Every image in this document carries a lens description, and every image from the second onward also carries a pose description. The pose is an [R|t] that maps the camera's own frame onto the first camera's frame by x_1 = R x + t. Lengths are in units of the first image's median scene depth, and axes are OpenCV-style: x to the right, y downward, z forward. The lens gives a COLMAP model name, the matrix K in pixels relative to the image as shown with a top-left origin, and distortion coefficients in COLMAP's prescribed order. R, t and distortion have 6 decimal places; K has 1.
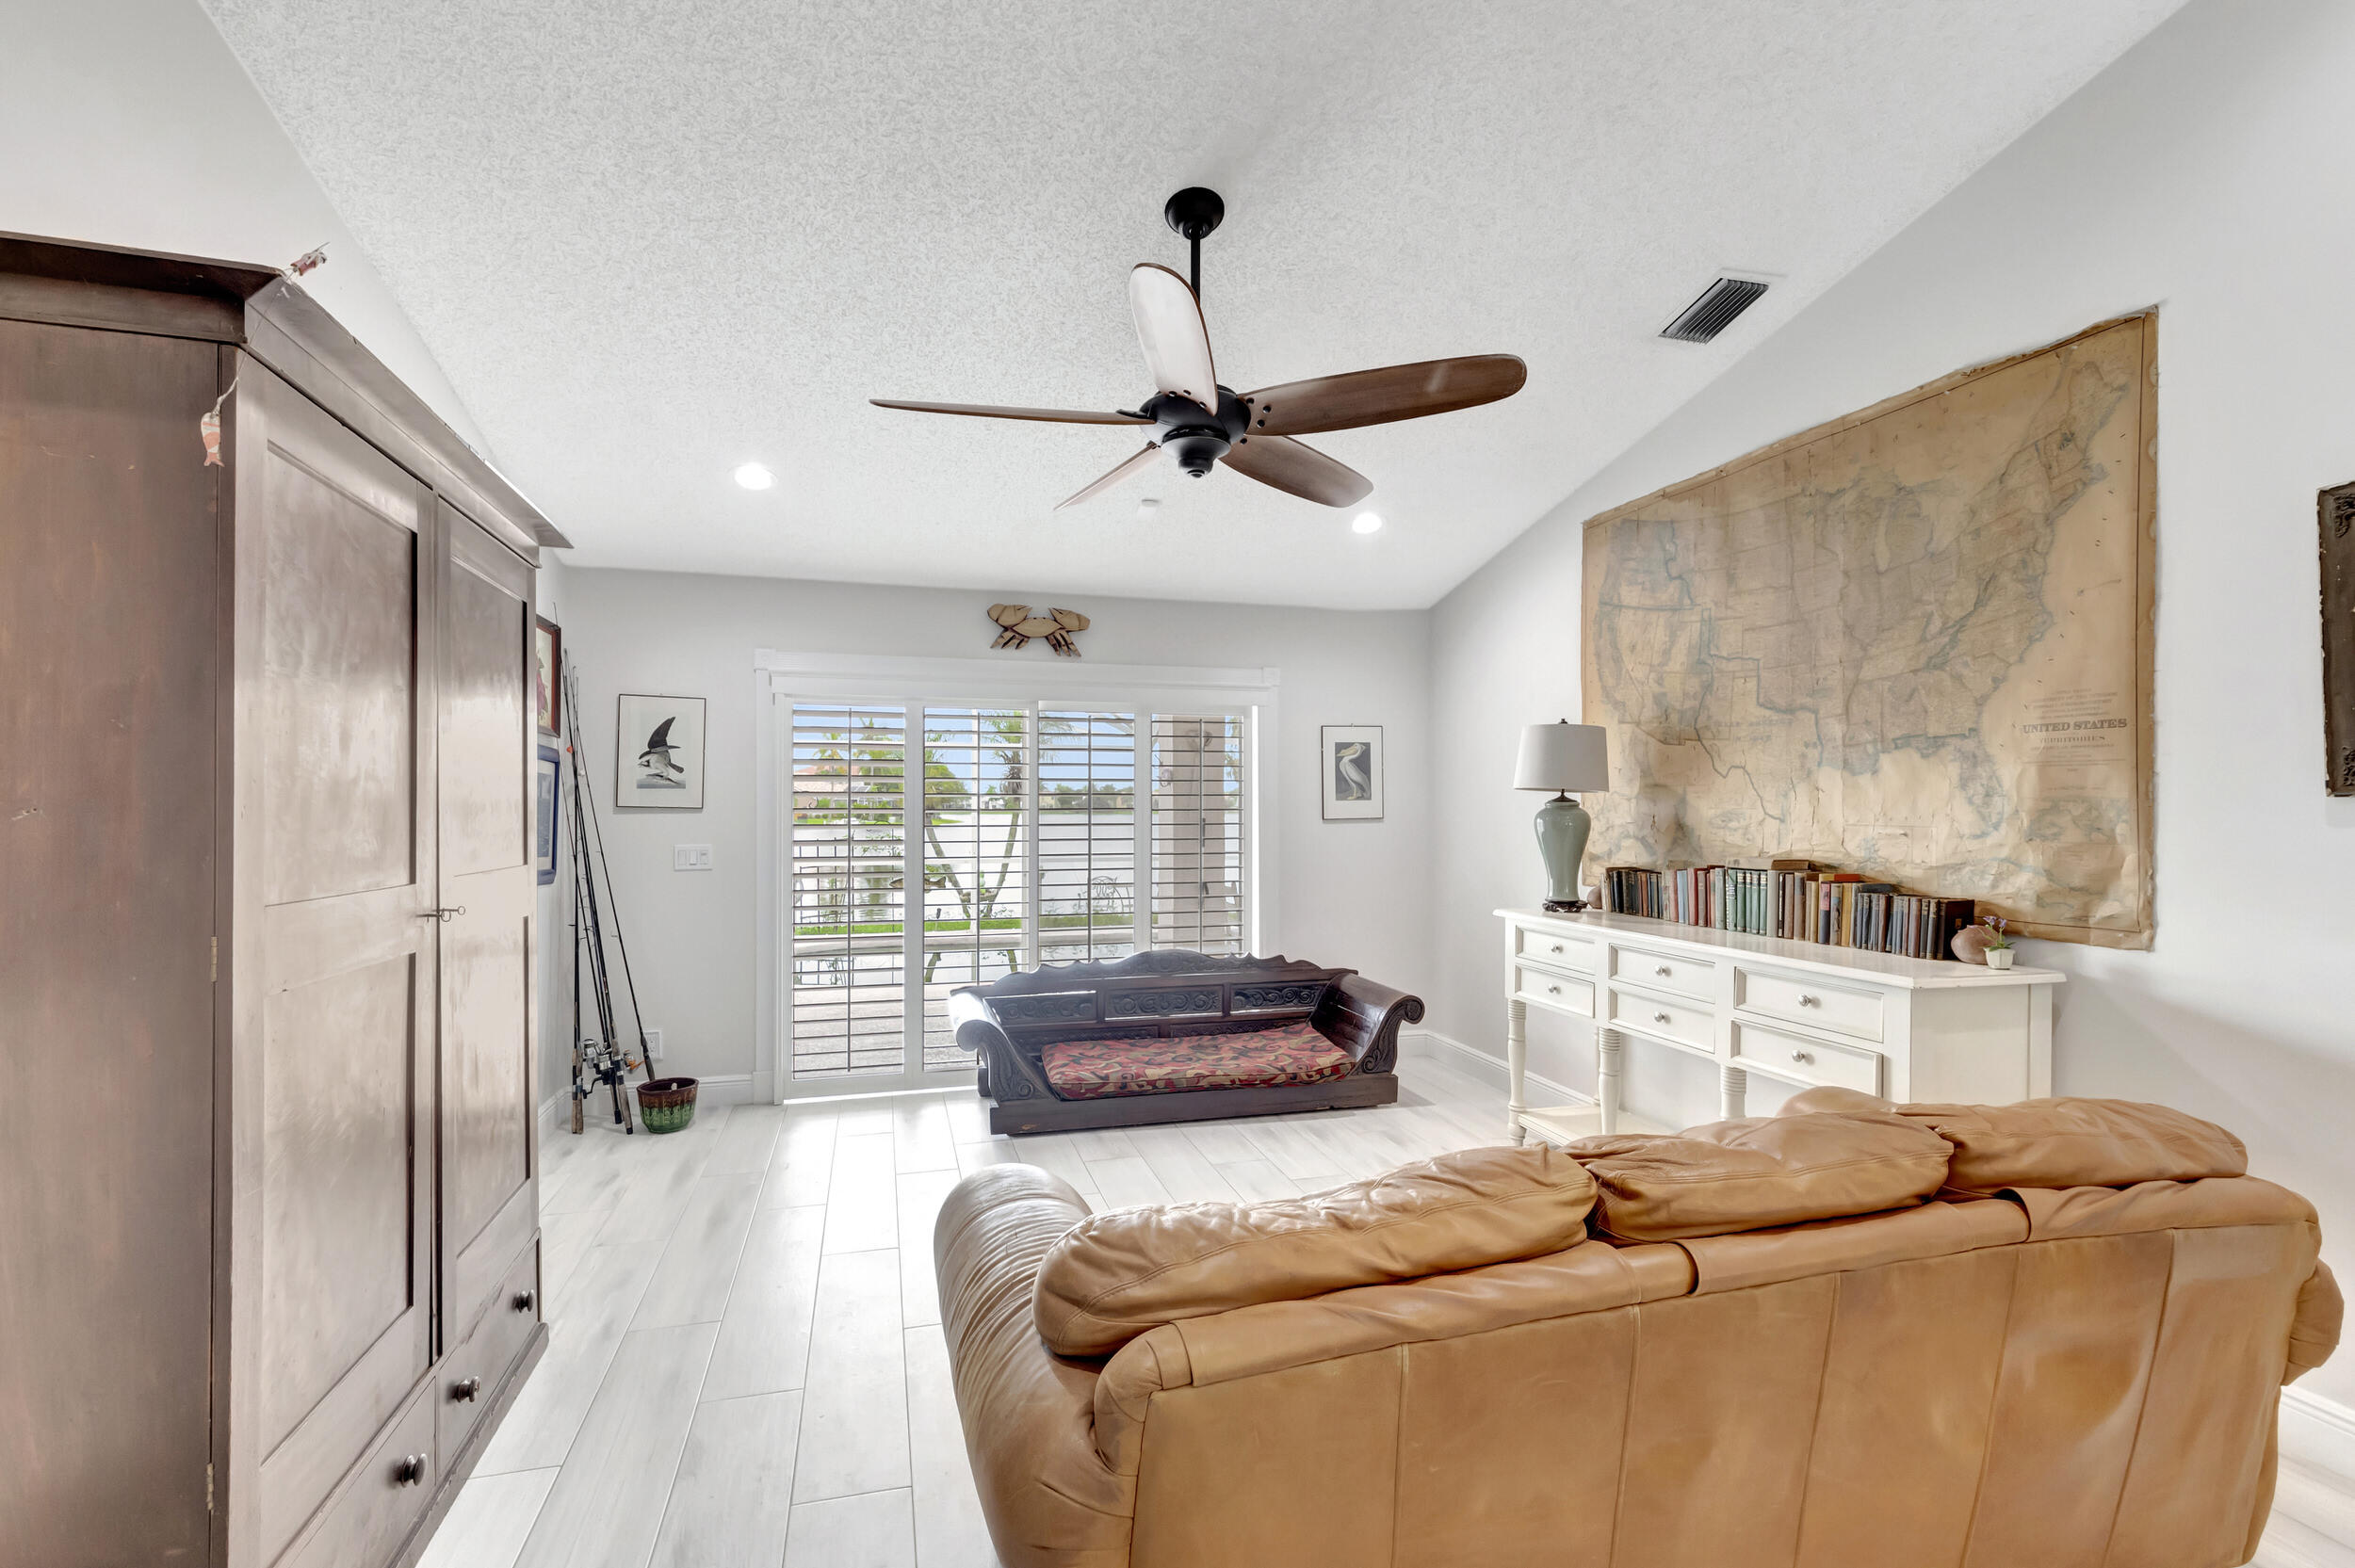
lens RADIAL K [[1054.9, 0, 1174.7], [0, 1054.9, 806.6], [0, 0, 1]] dist [-0.000343, -0.000374]
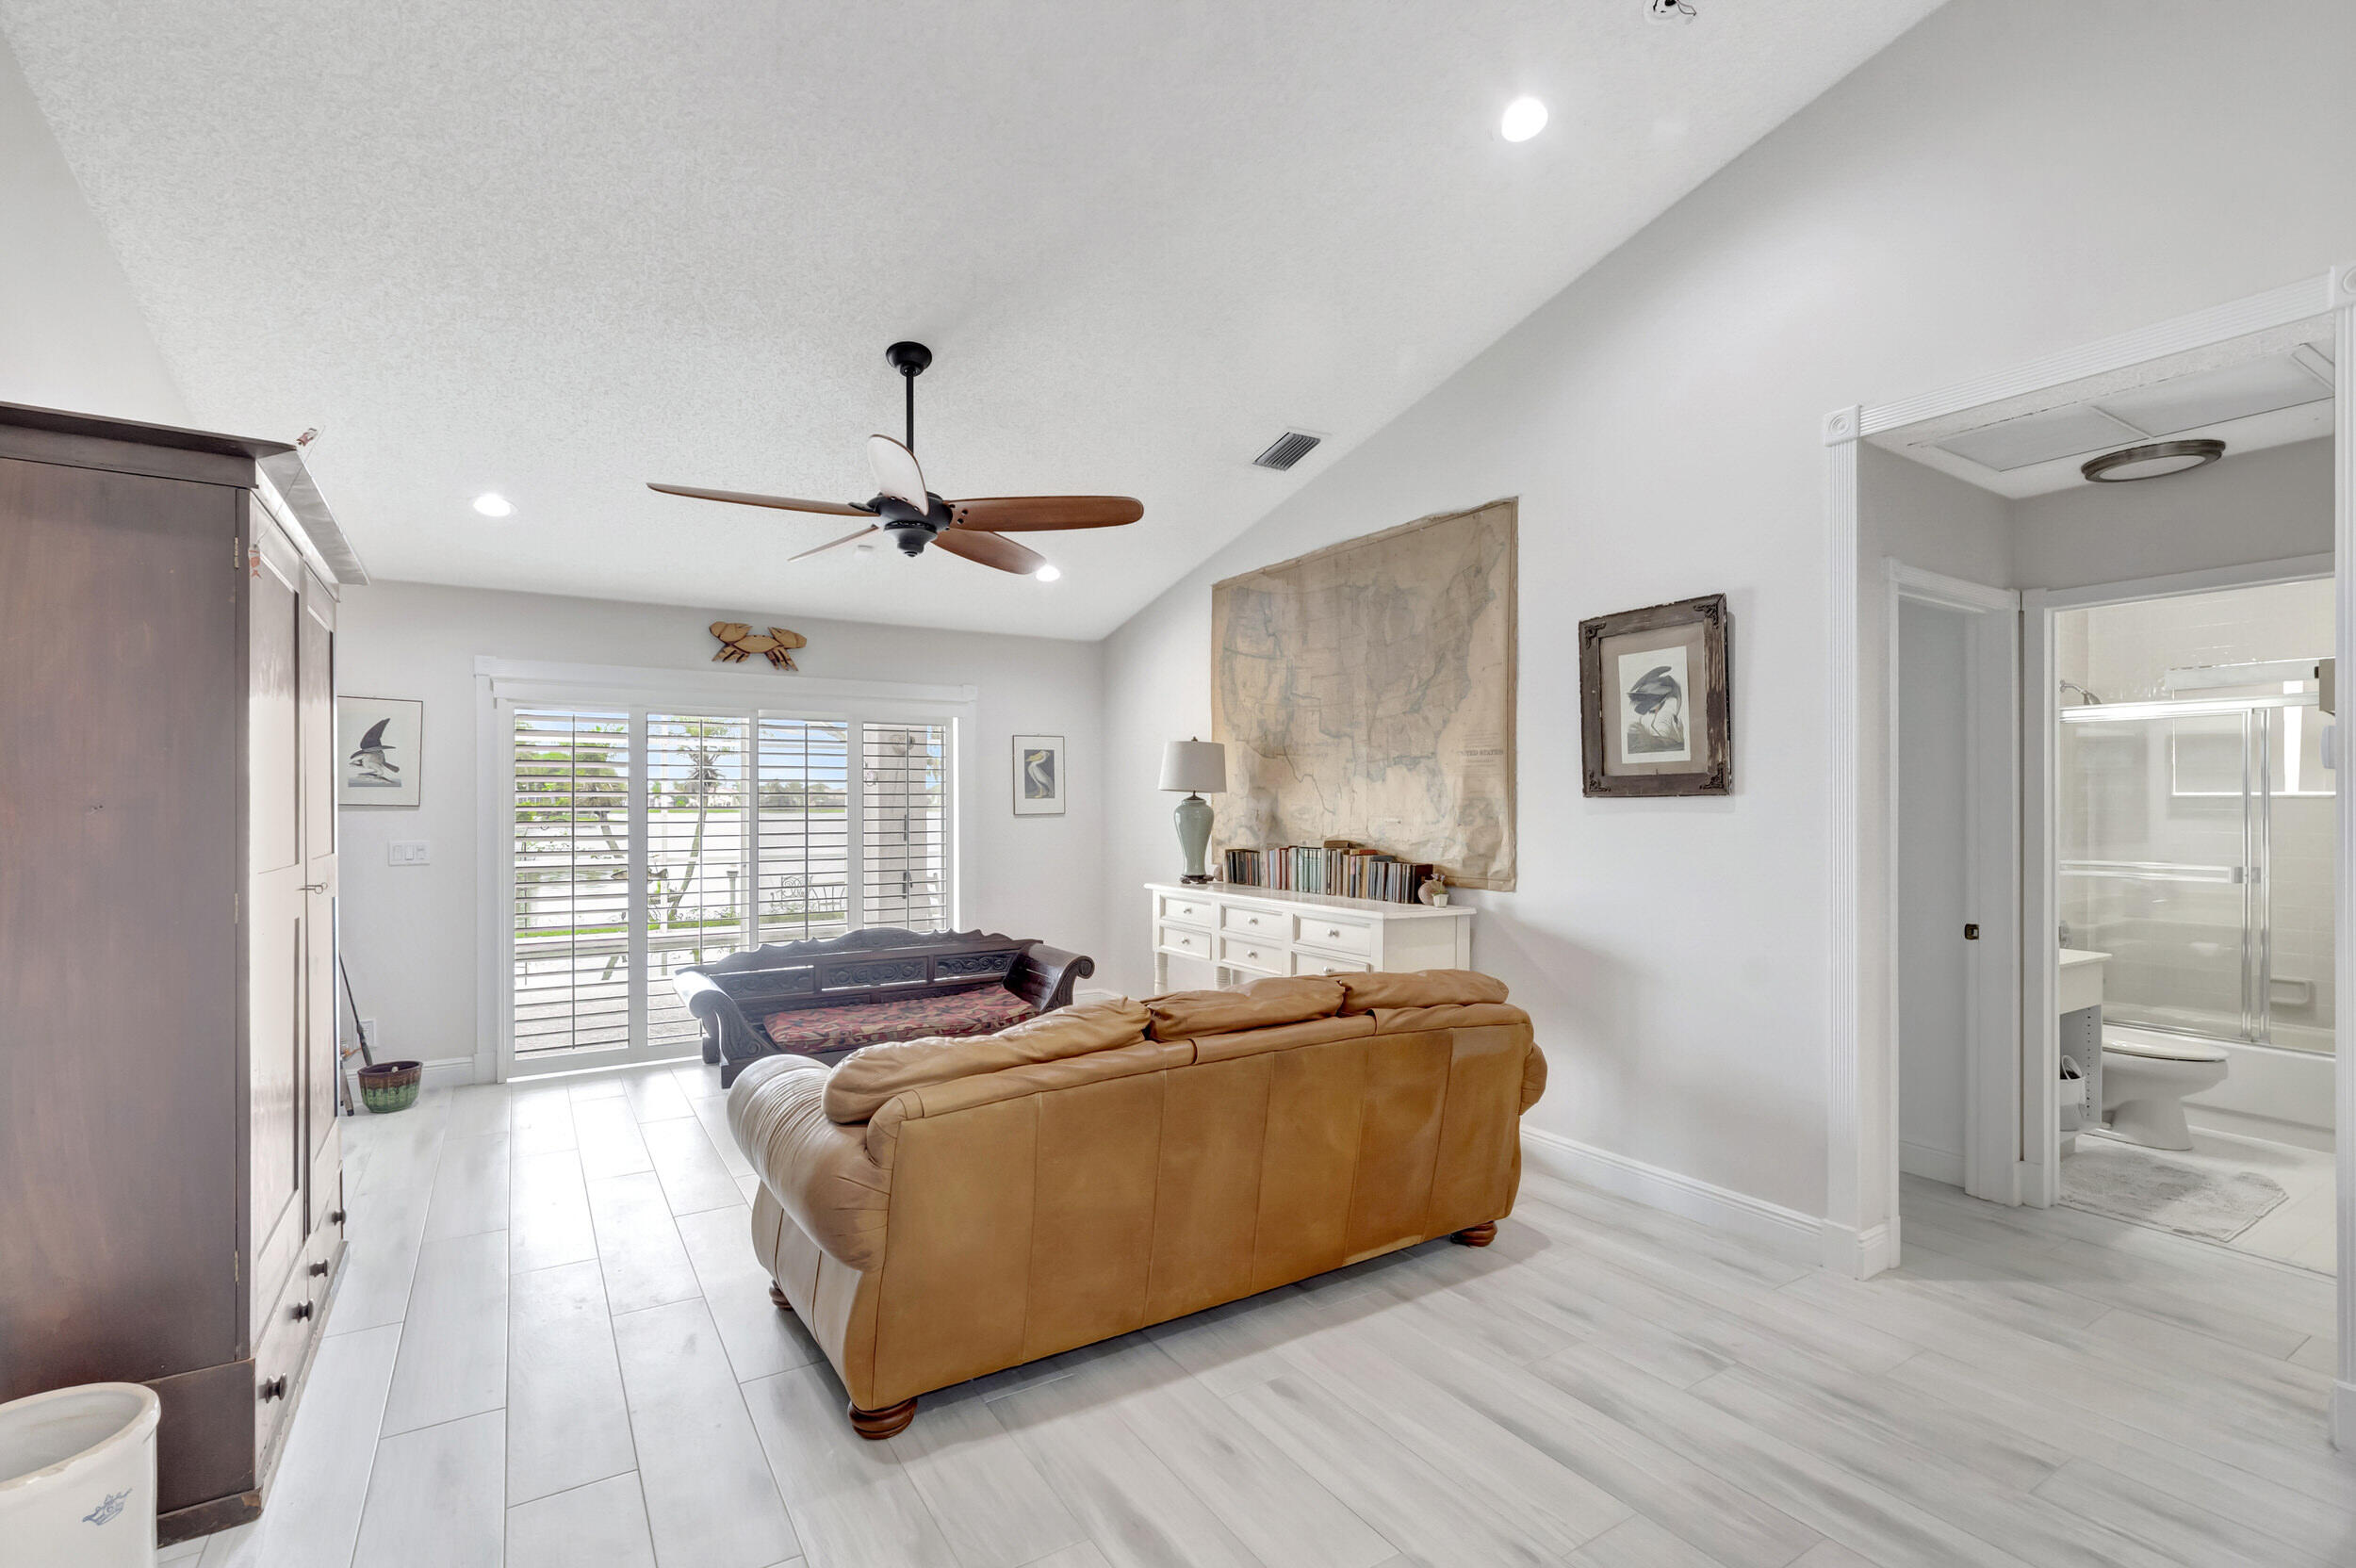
lens RADIAL K [[1055.5, 0, 1175.2], [0, 1055.5, 806.6], [0, 0, 1]] dist [-0.000343, -0.000374]
pose [[0.960426, -0.001537, 0.278529, -0.023983], [0.000865, 0.999996, 0.002535, 0.000347], [-0.278532, -0.002194, 0.960424, -0.291842]]
